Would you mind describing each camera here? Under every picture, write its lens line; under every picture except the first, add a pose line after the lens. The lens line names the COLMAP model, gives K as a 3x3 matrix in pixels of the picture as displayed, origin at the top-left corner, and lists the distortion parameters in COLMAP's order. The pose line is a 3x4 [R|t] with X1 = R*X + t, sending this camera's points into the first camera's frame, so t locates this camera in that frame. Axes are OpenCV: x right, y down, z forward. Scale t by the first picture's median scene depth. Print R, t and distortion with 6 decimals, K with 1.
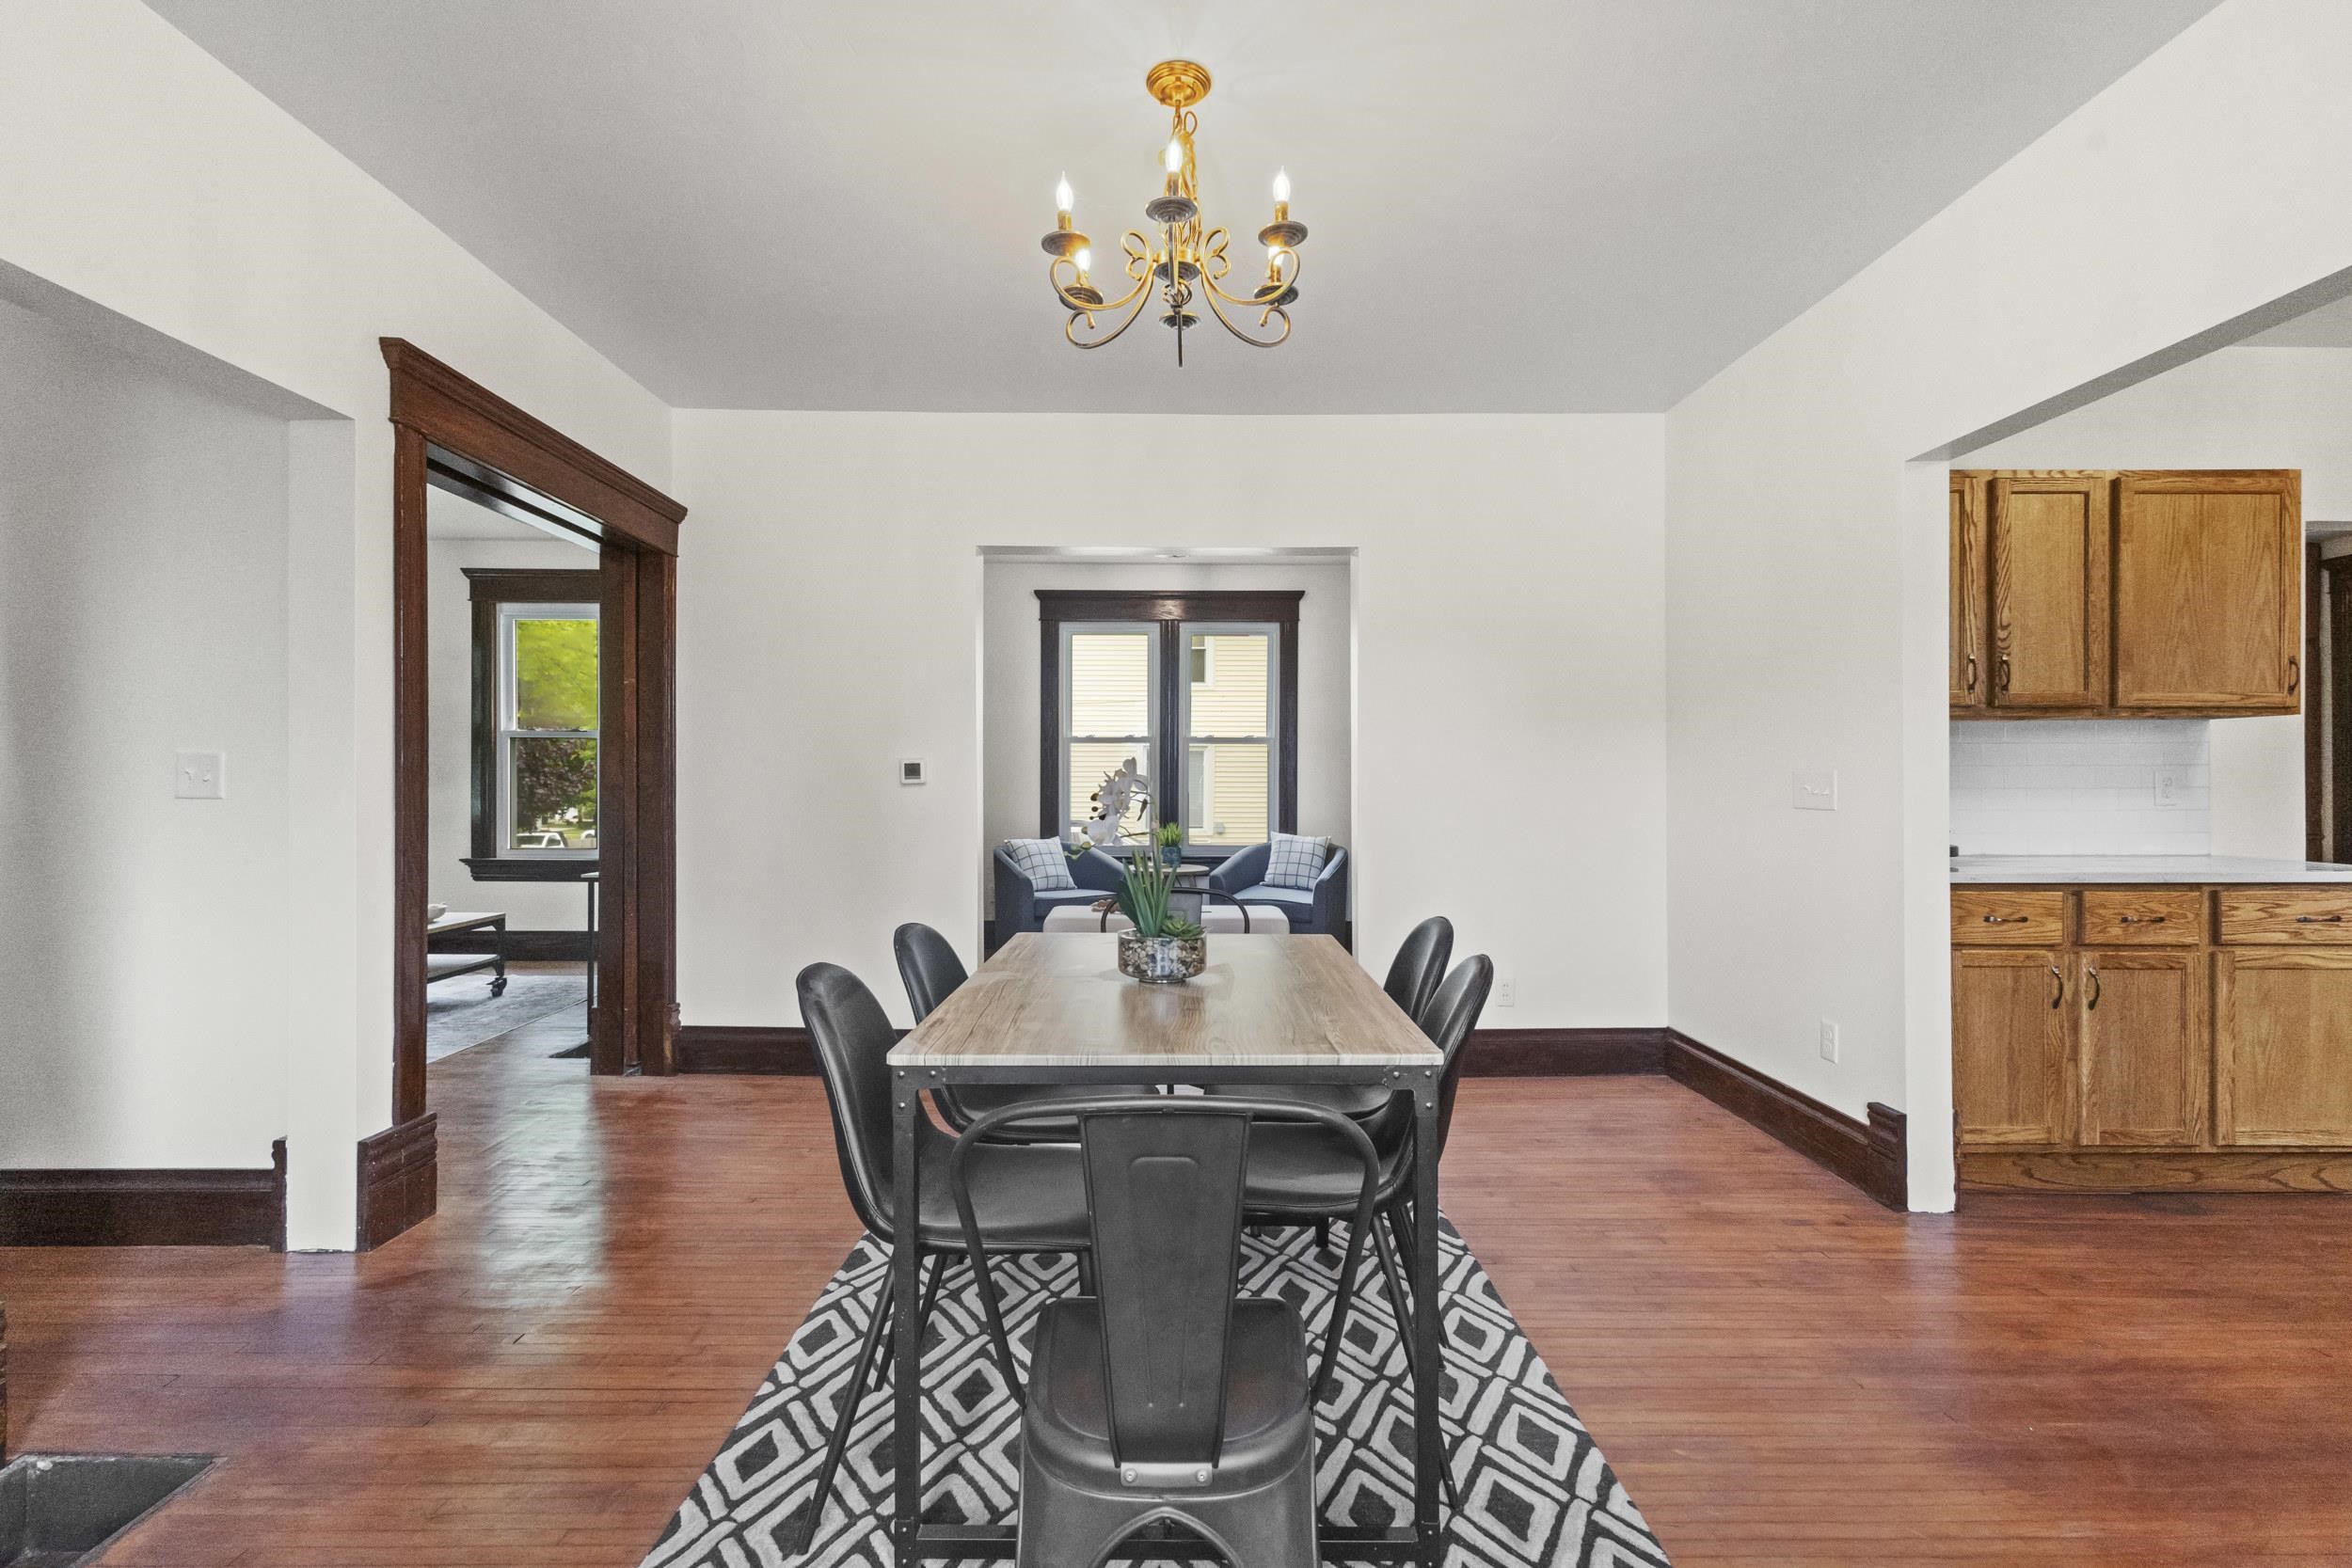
lens RADIAL K [[1072.6, 0, 1171.7], [0, 1072.6, 781.0], [0, 0, 1]] dist [0.003449, -0.000068]
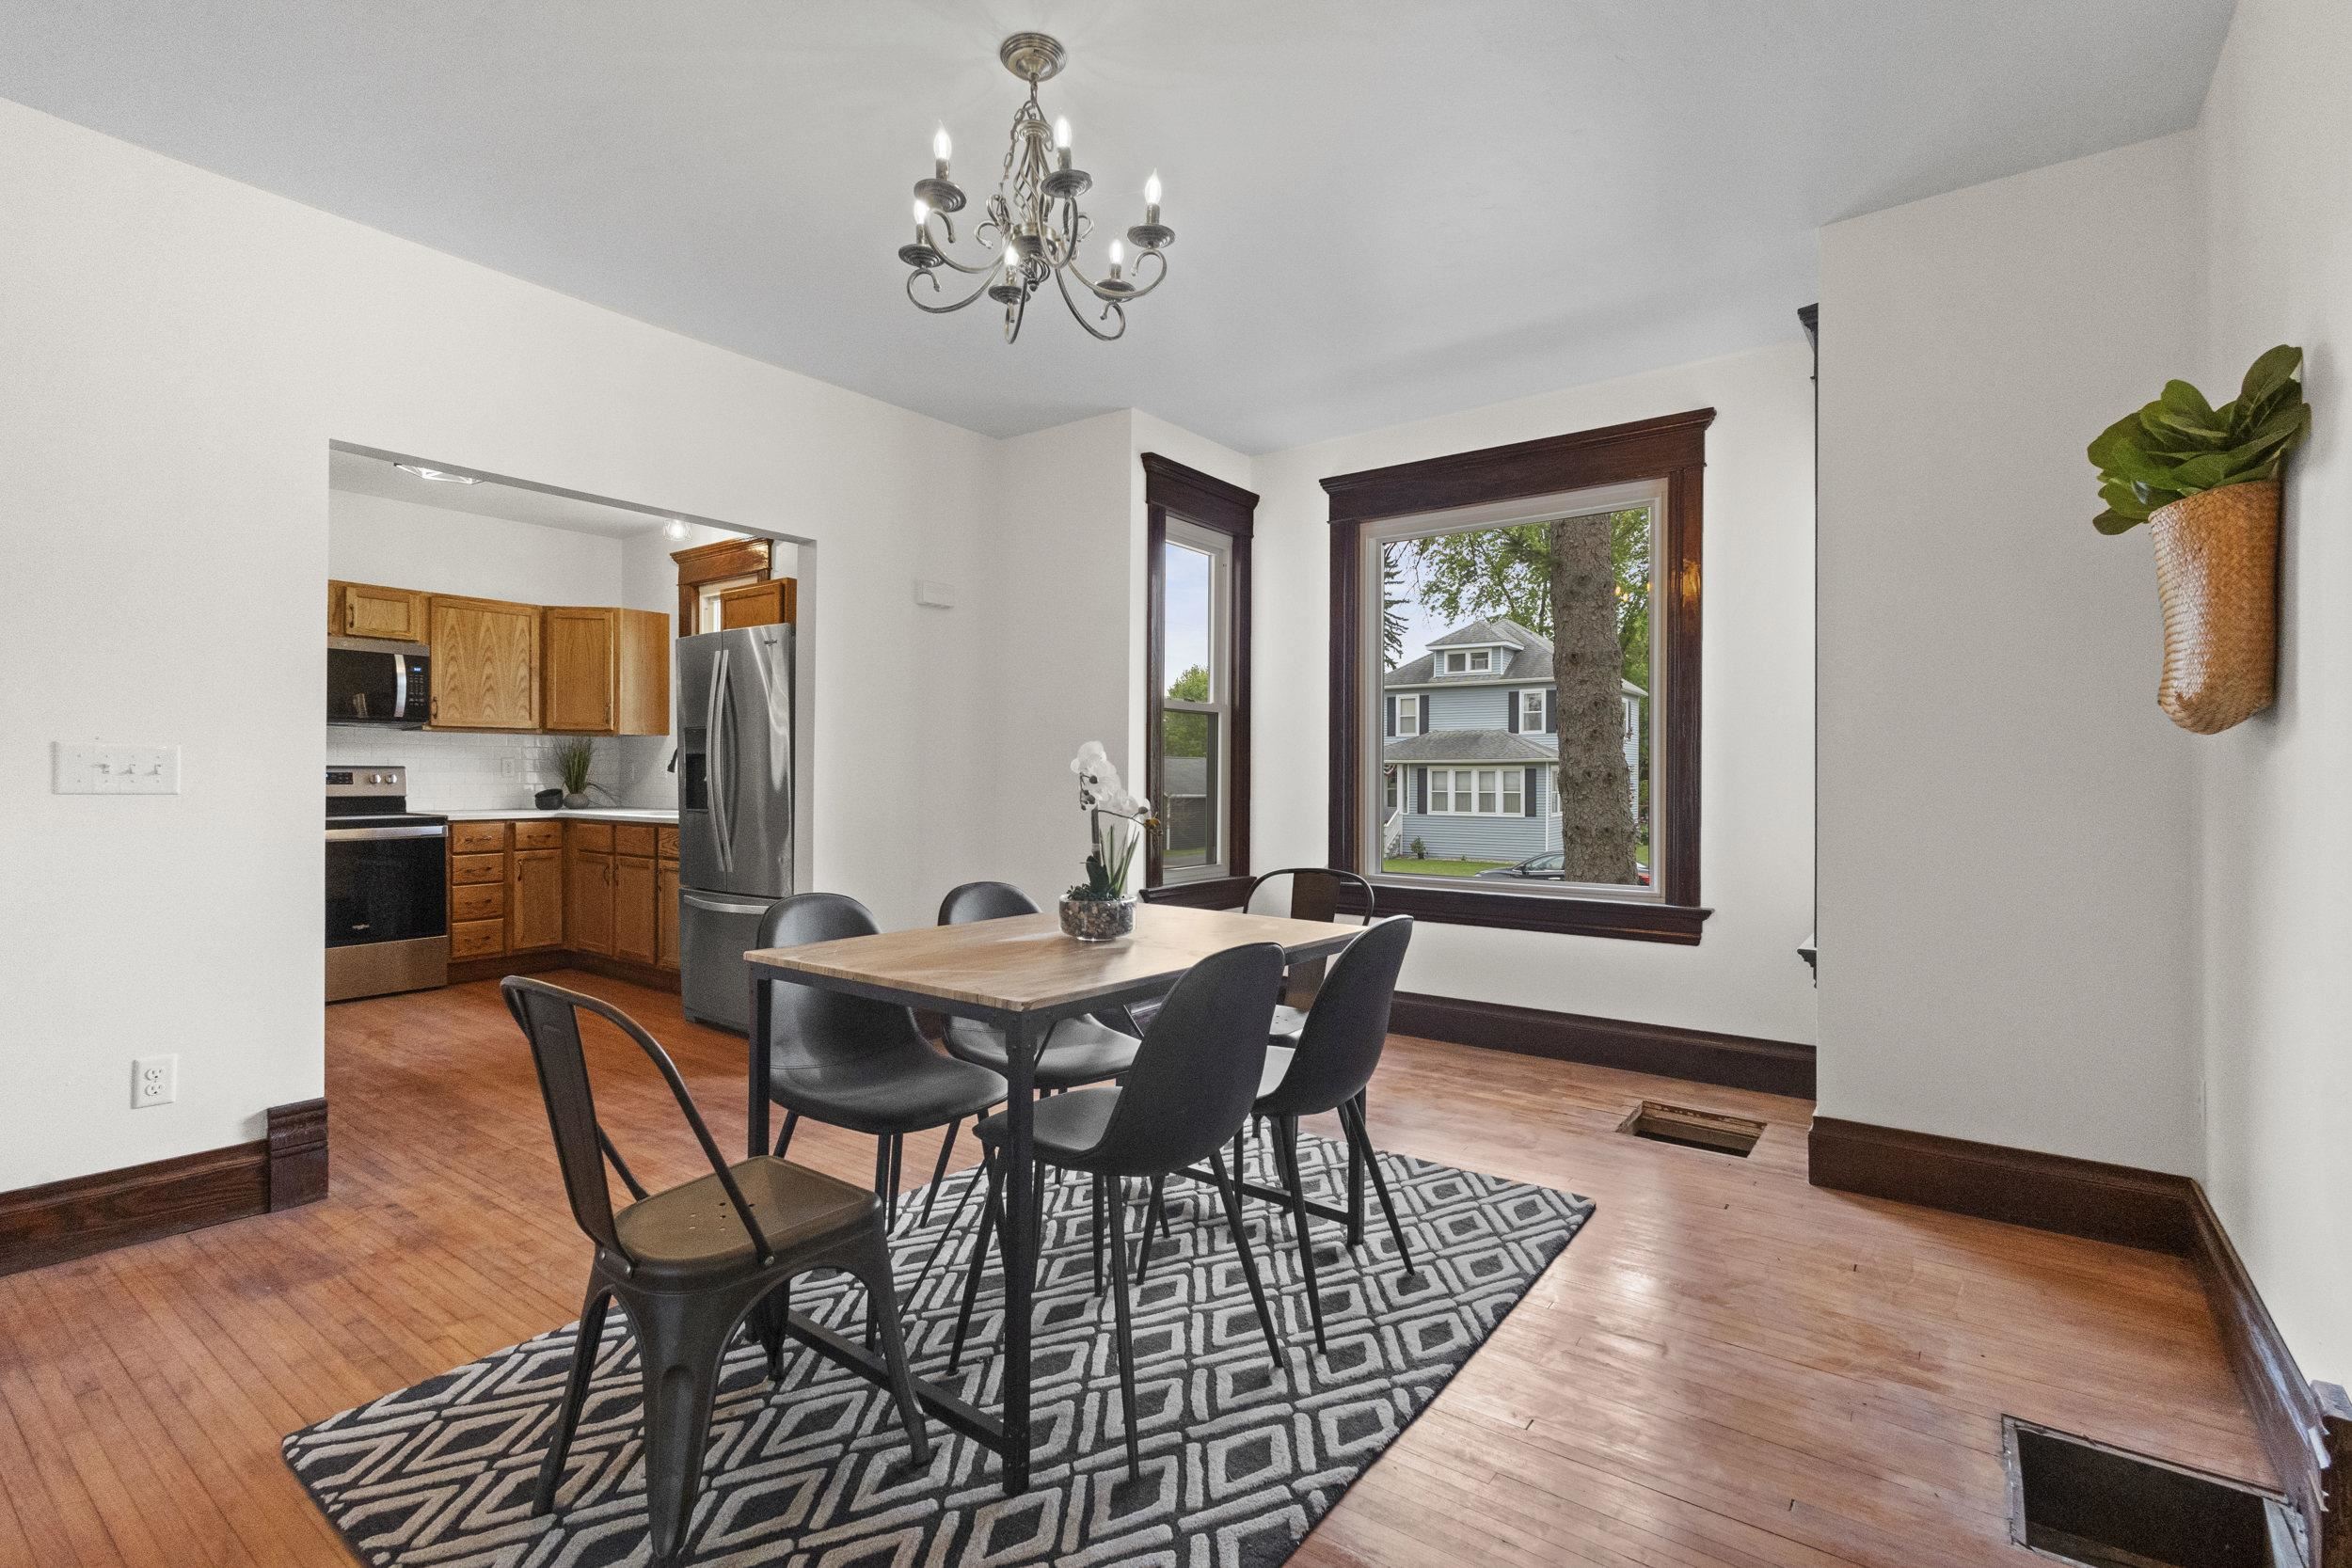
lens RADIAL K [[1070.9, 0, 1185.2], [0, 1070.9, 775.8], [0, 0, 1]] dist [0.001139, -0.000051]
pose [[-0.806595, -0.004754, 0.591085, -0.527132], [-0.009886, 0.999936, -0.005448, 0.011618], [-0.591021, -0.010238, -0.806591, 1.302979]]
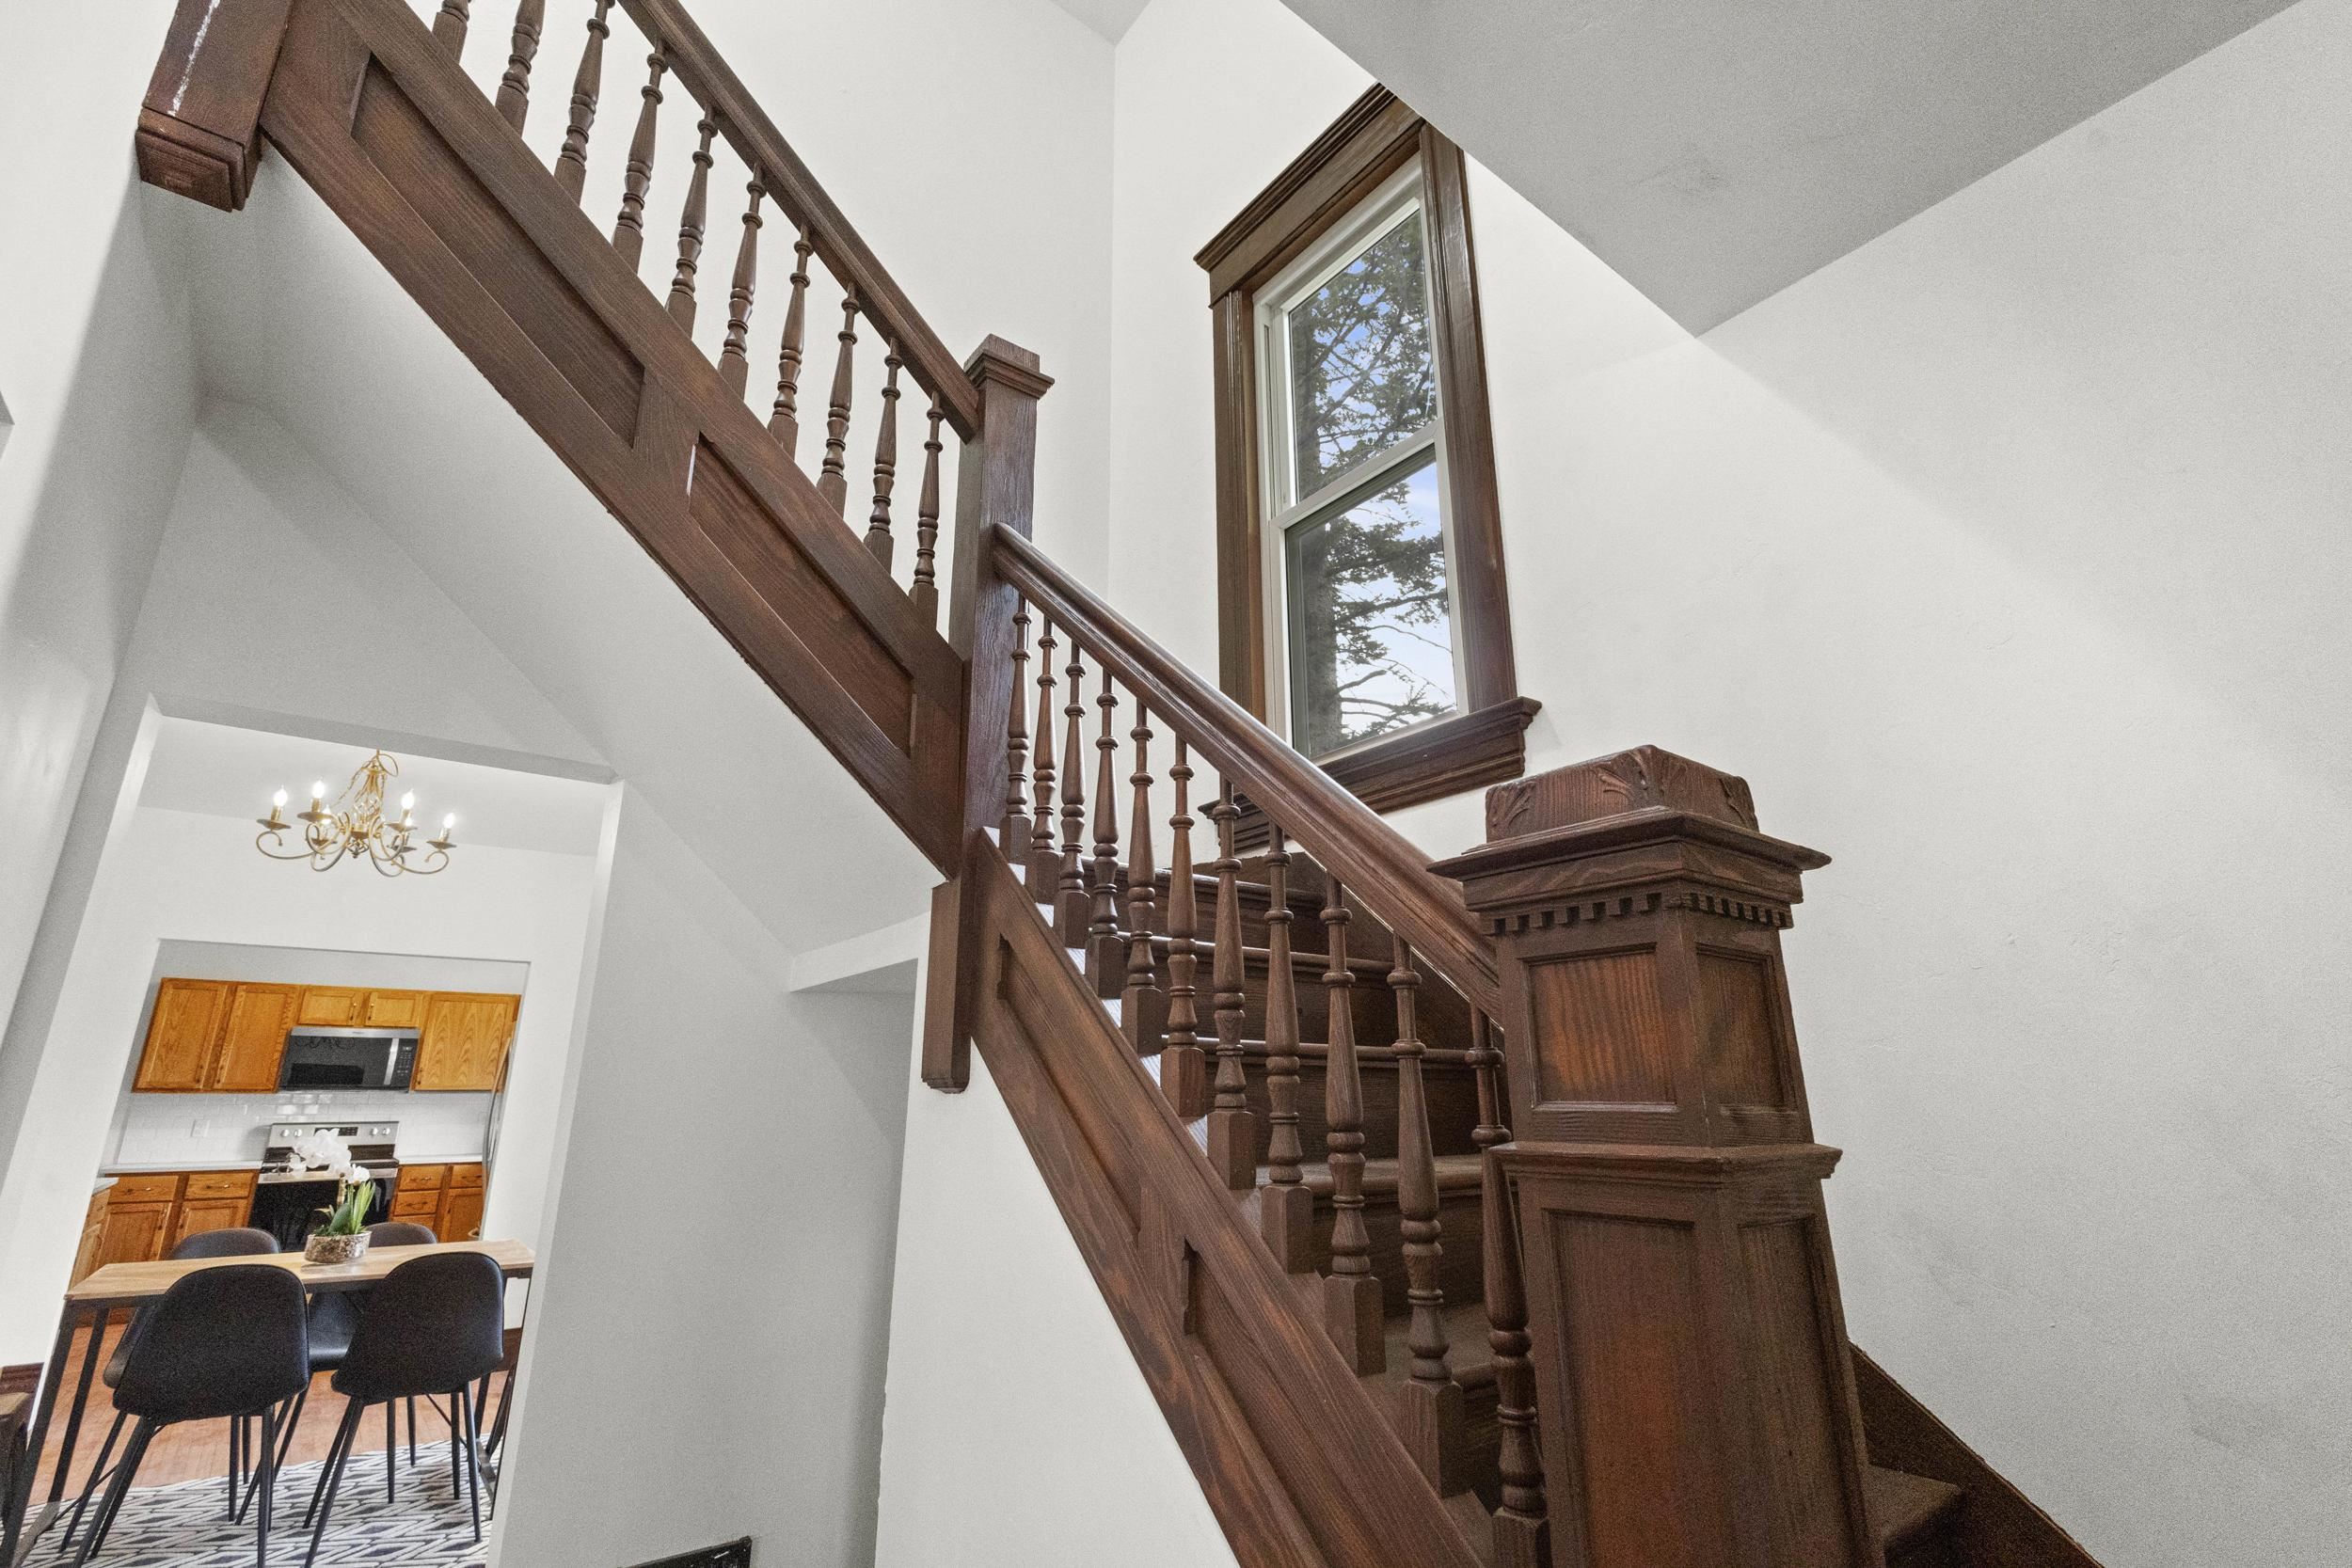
lens RADIAL K [[1045.6, 0, 1176.0], [0, 1045.6, 784.0], [0, 0, 1]] dist [0.010751, -0.010496]
pose [[-0.618598, 0.227478, 0.752057, -1.571047], [0.000382, 0.957259, -0.289232, -0.051025], [-0.785708, -0.178631, -0.592245, 0.734491]]
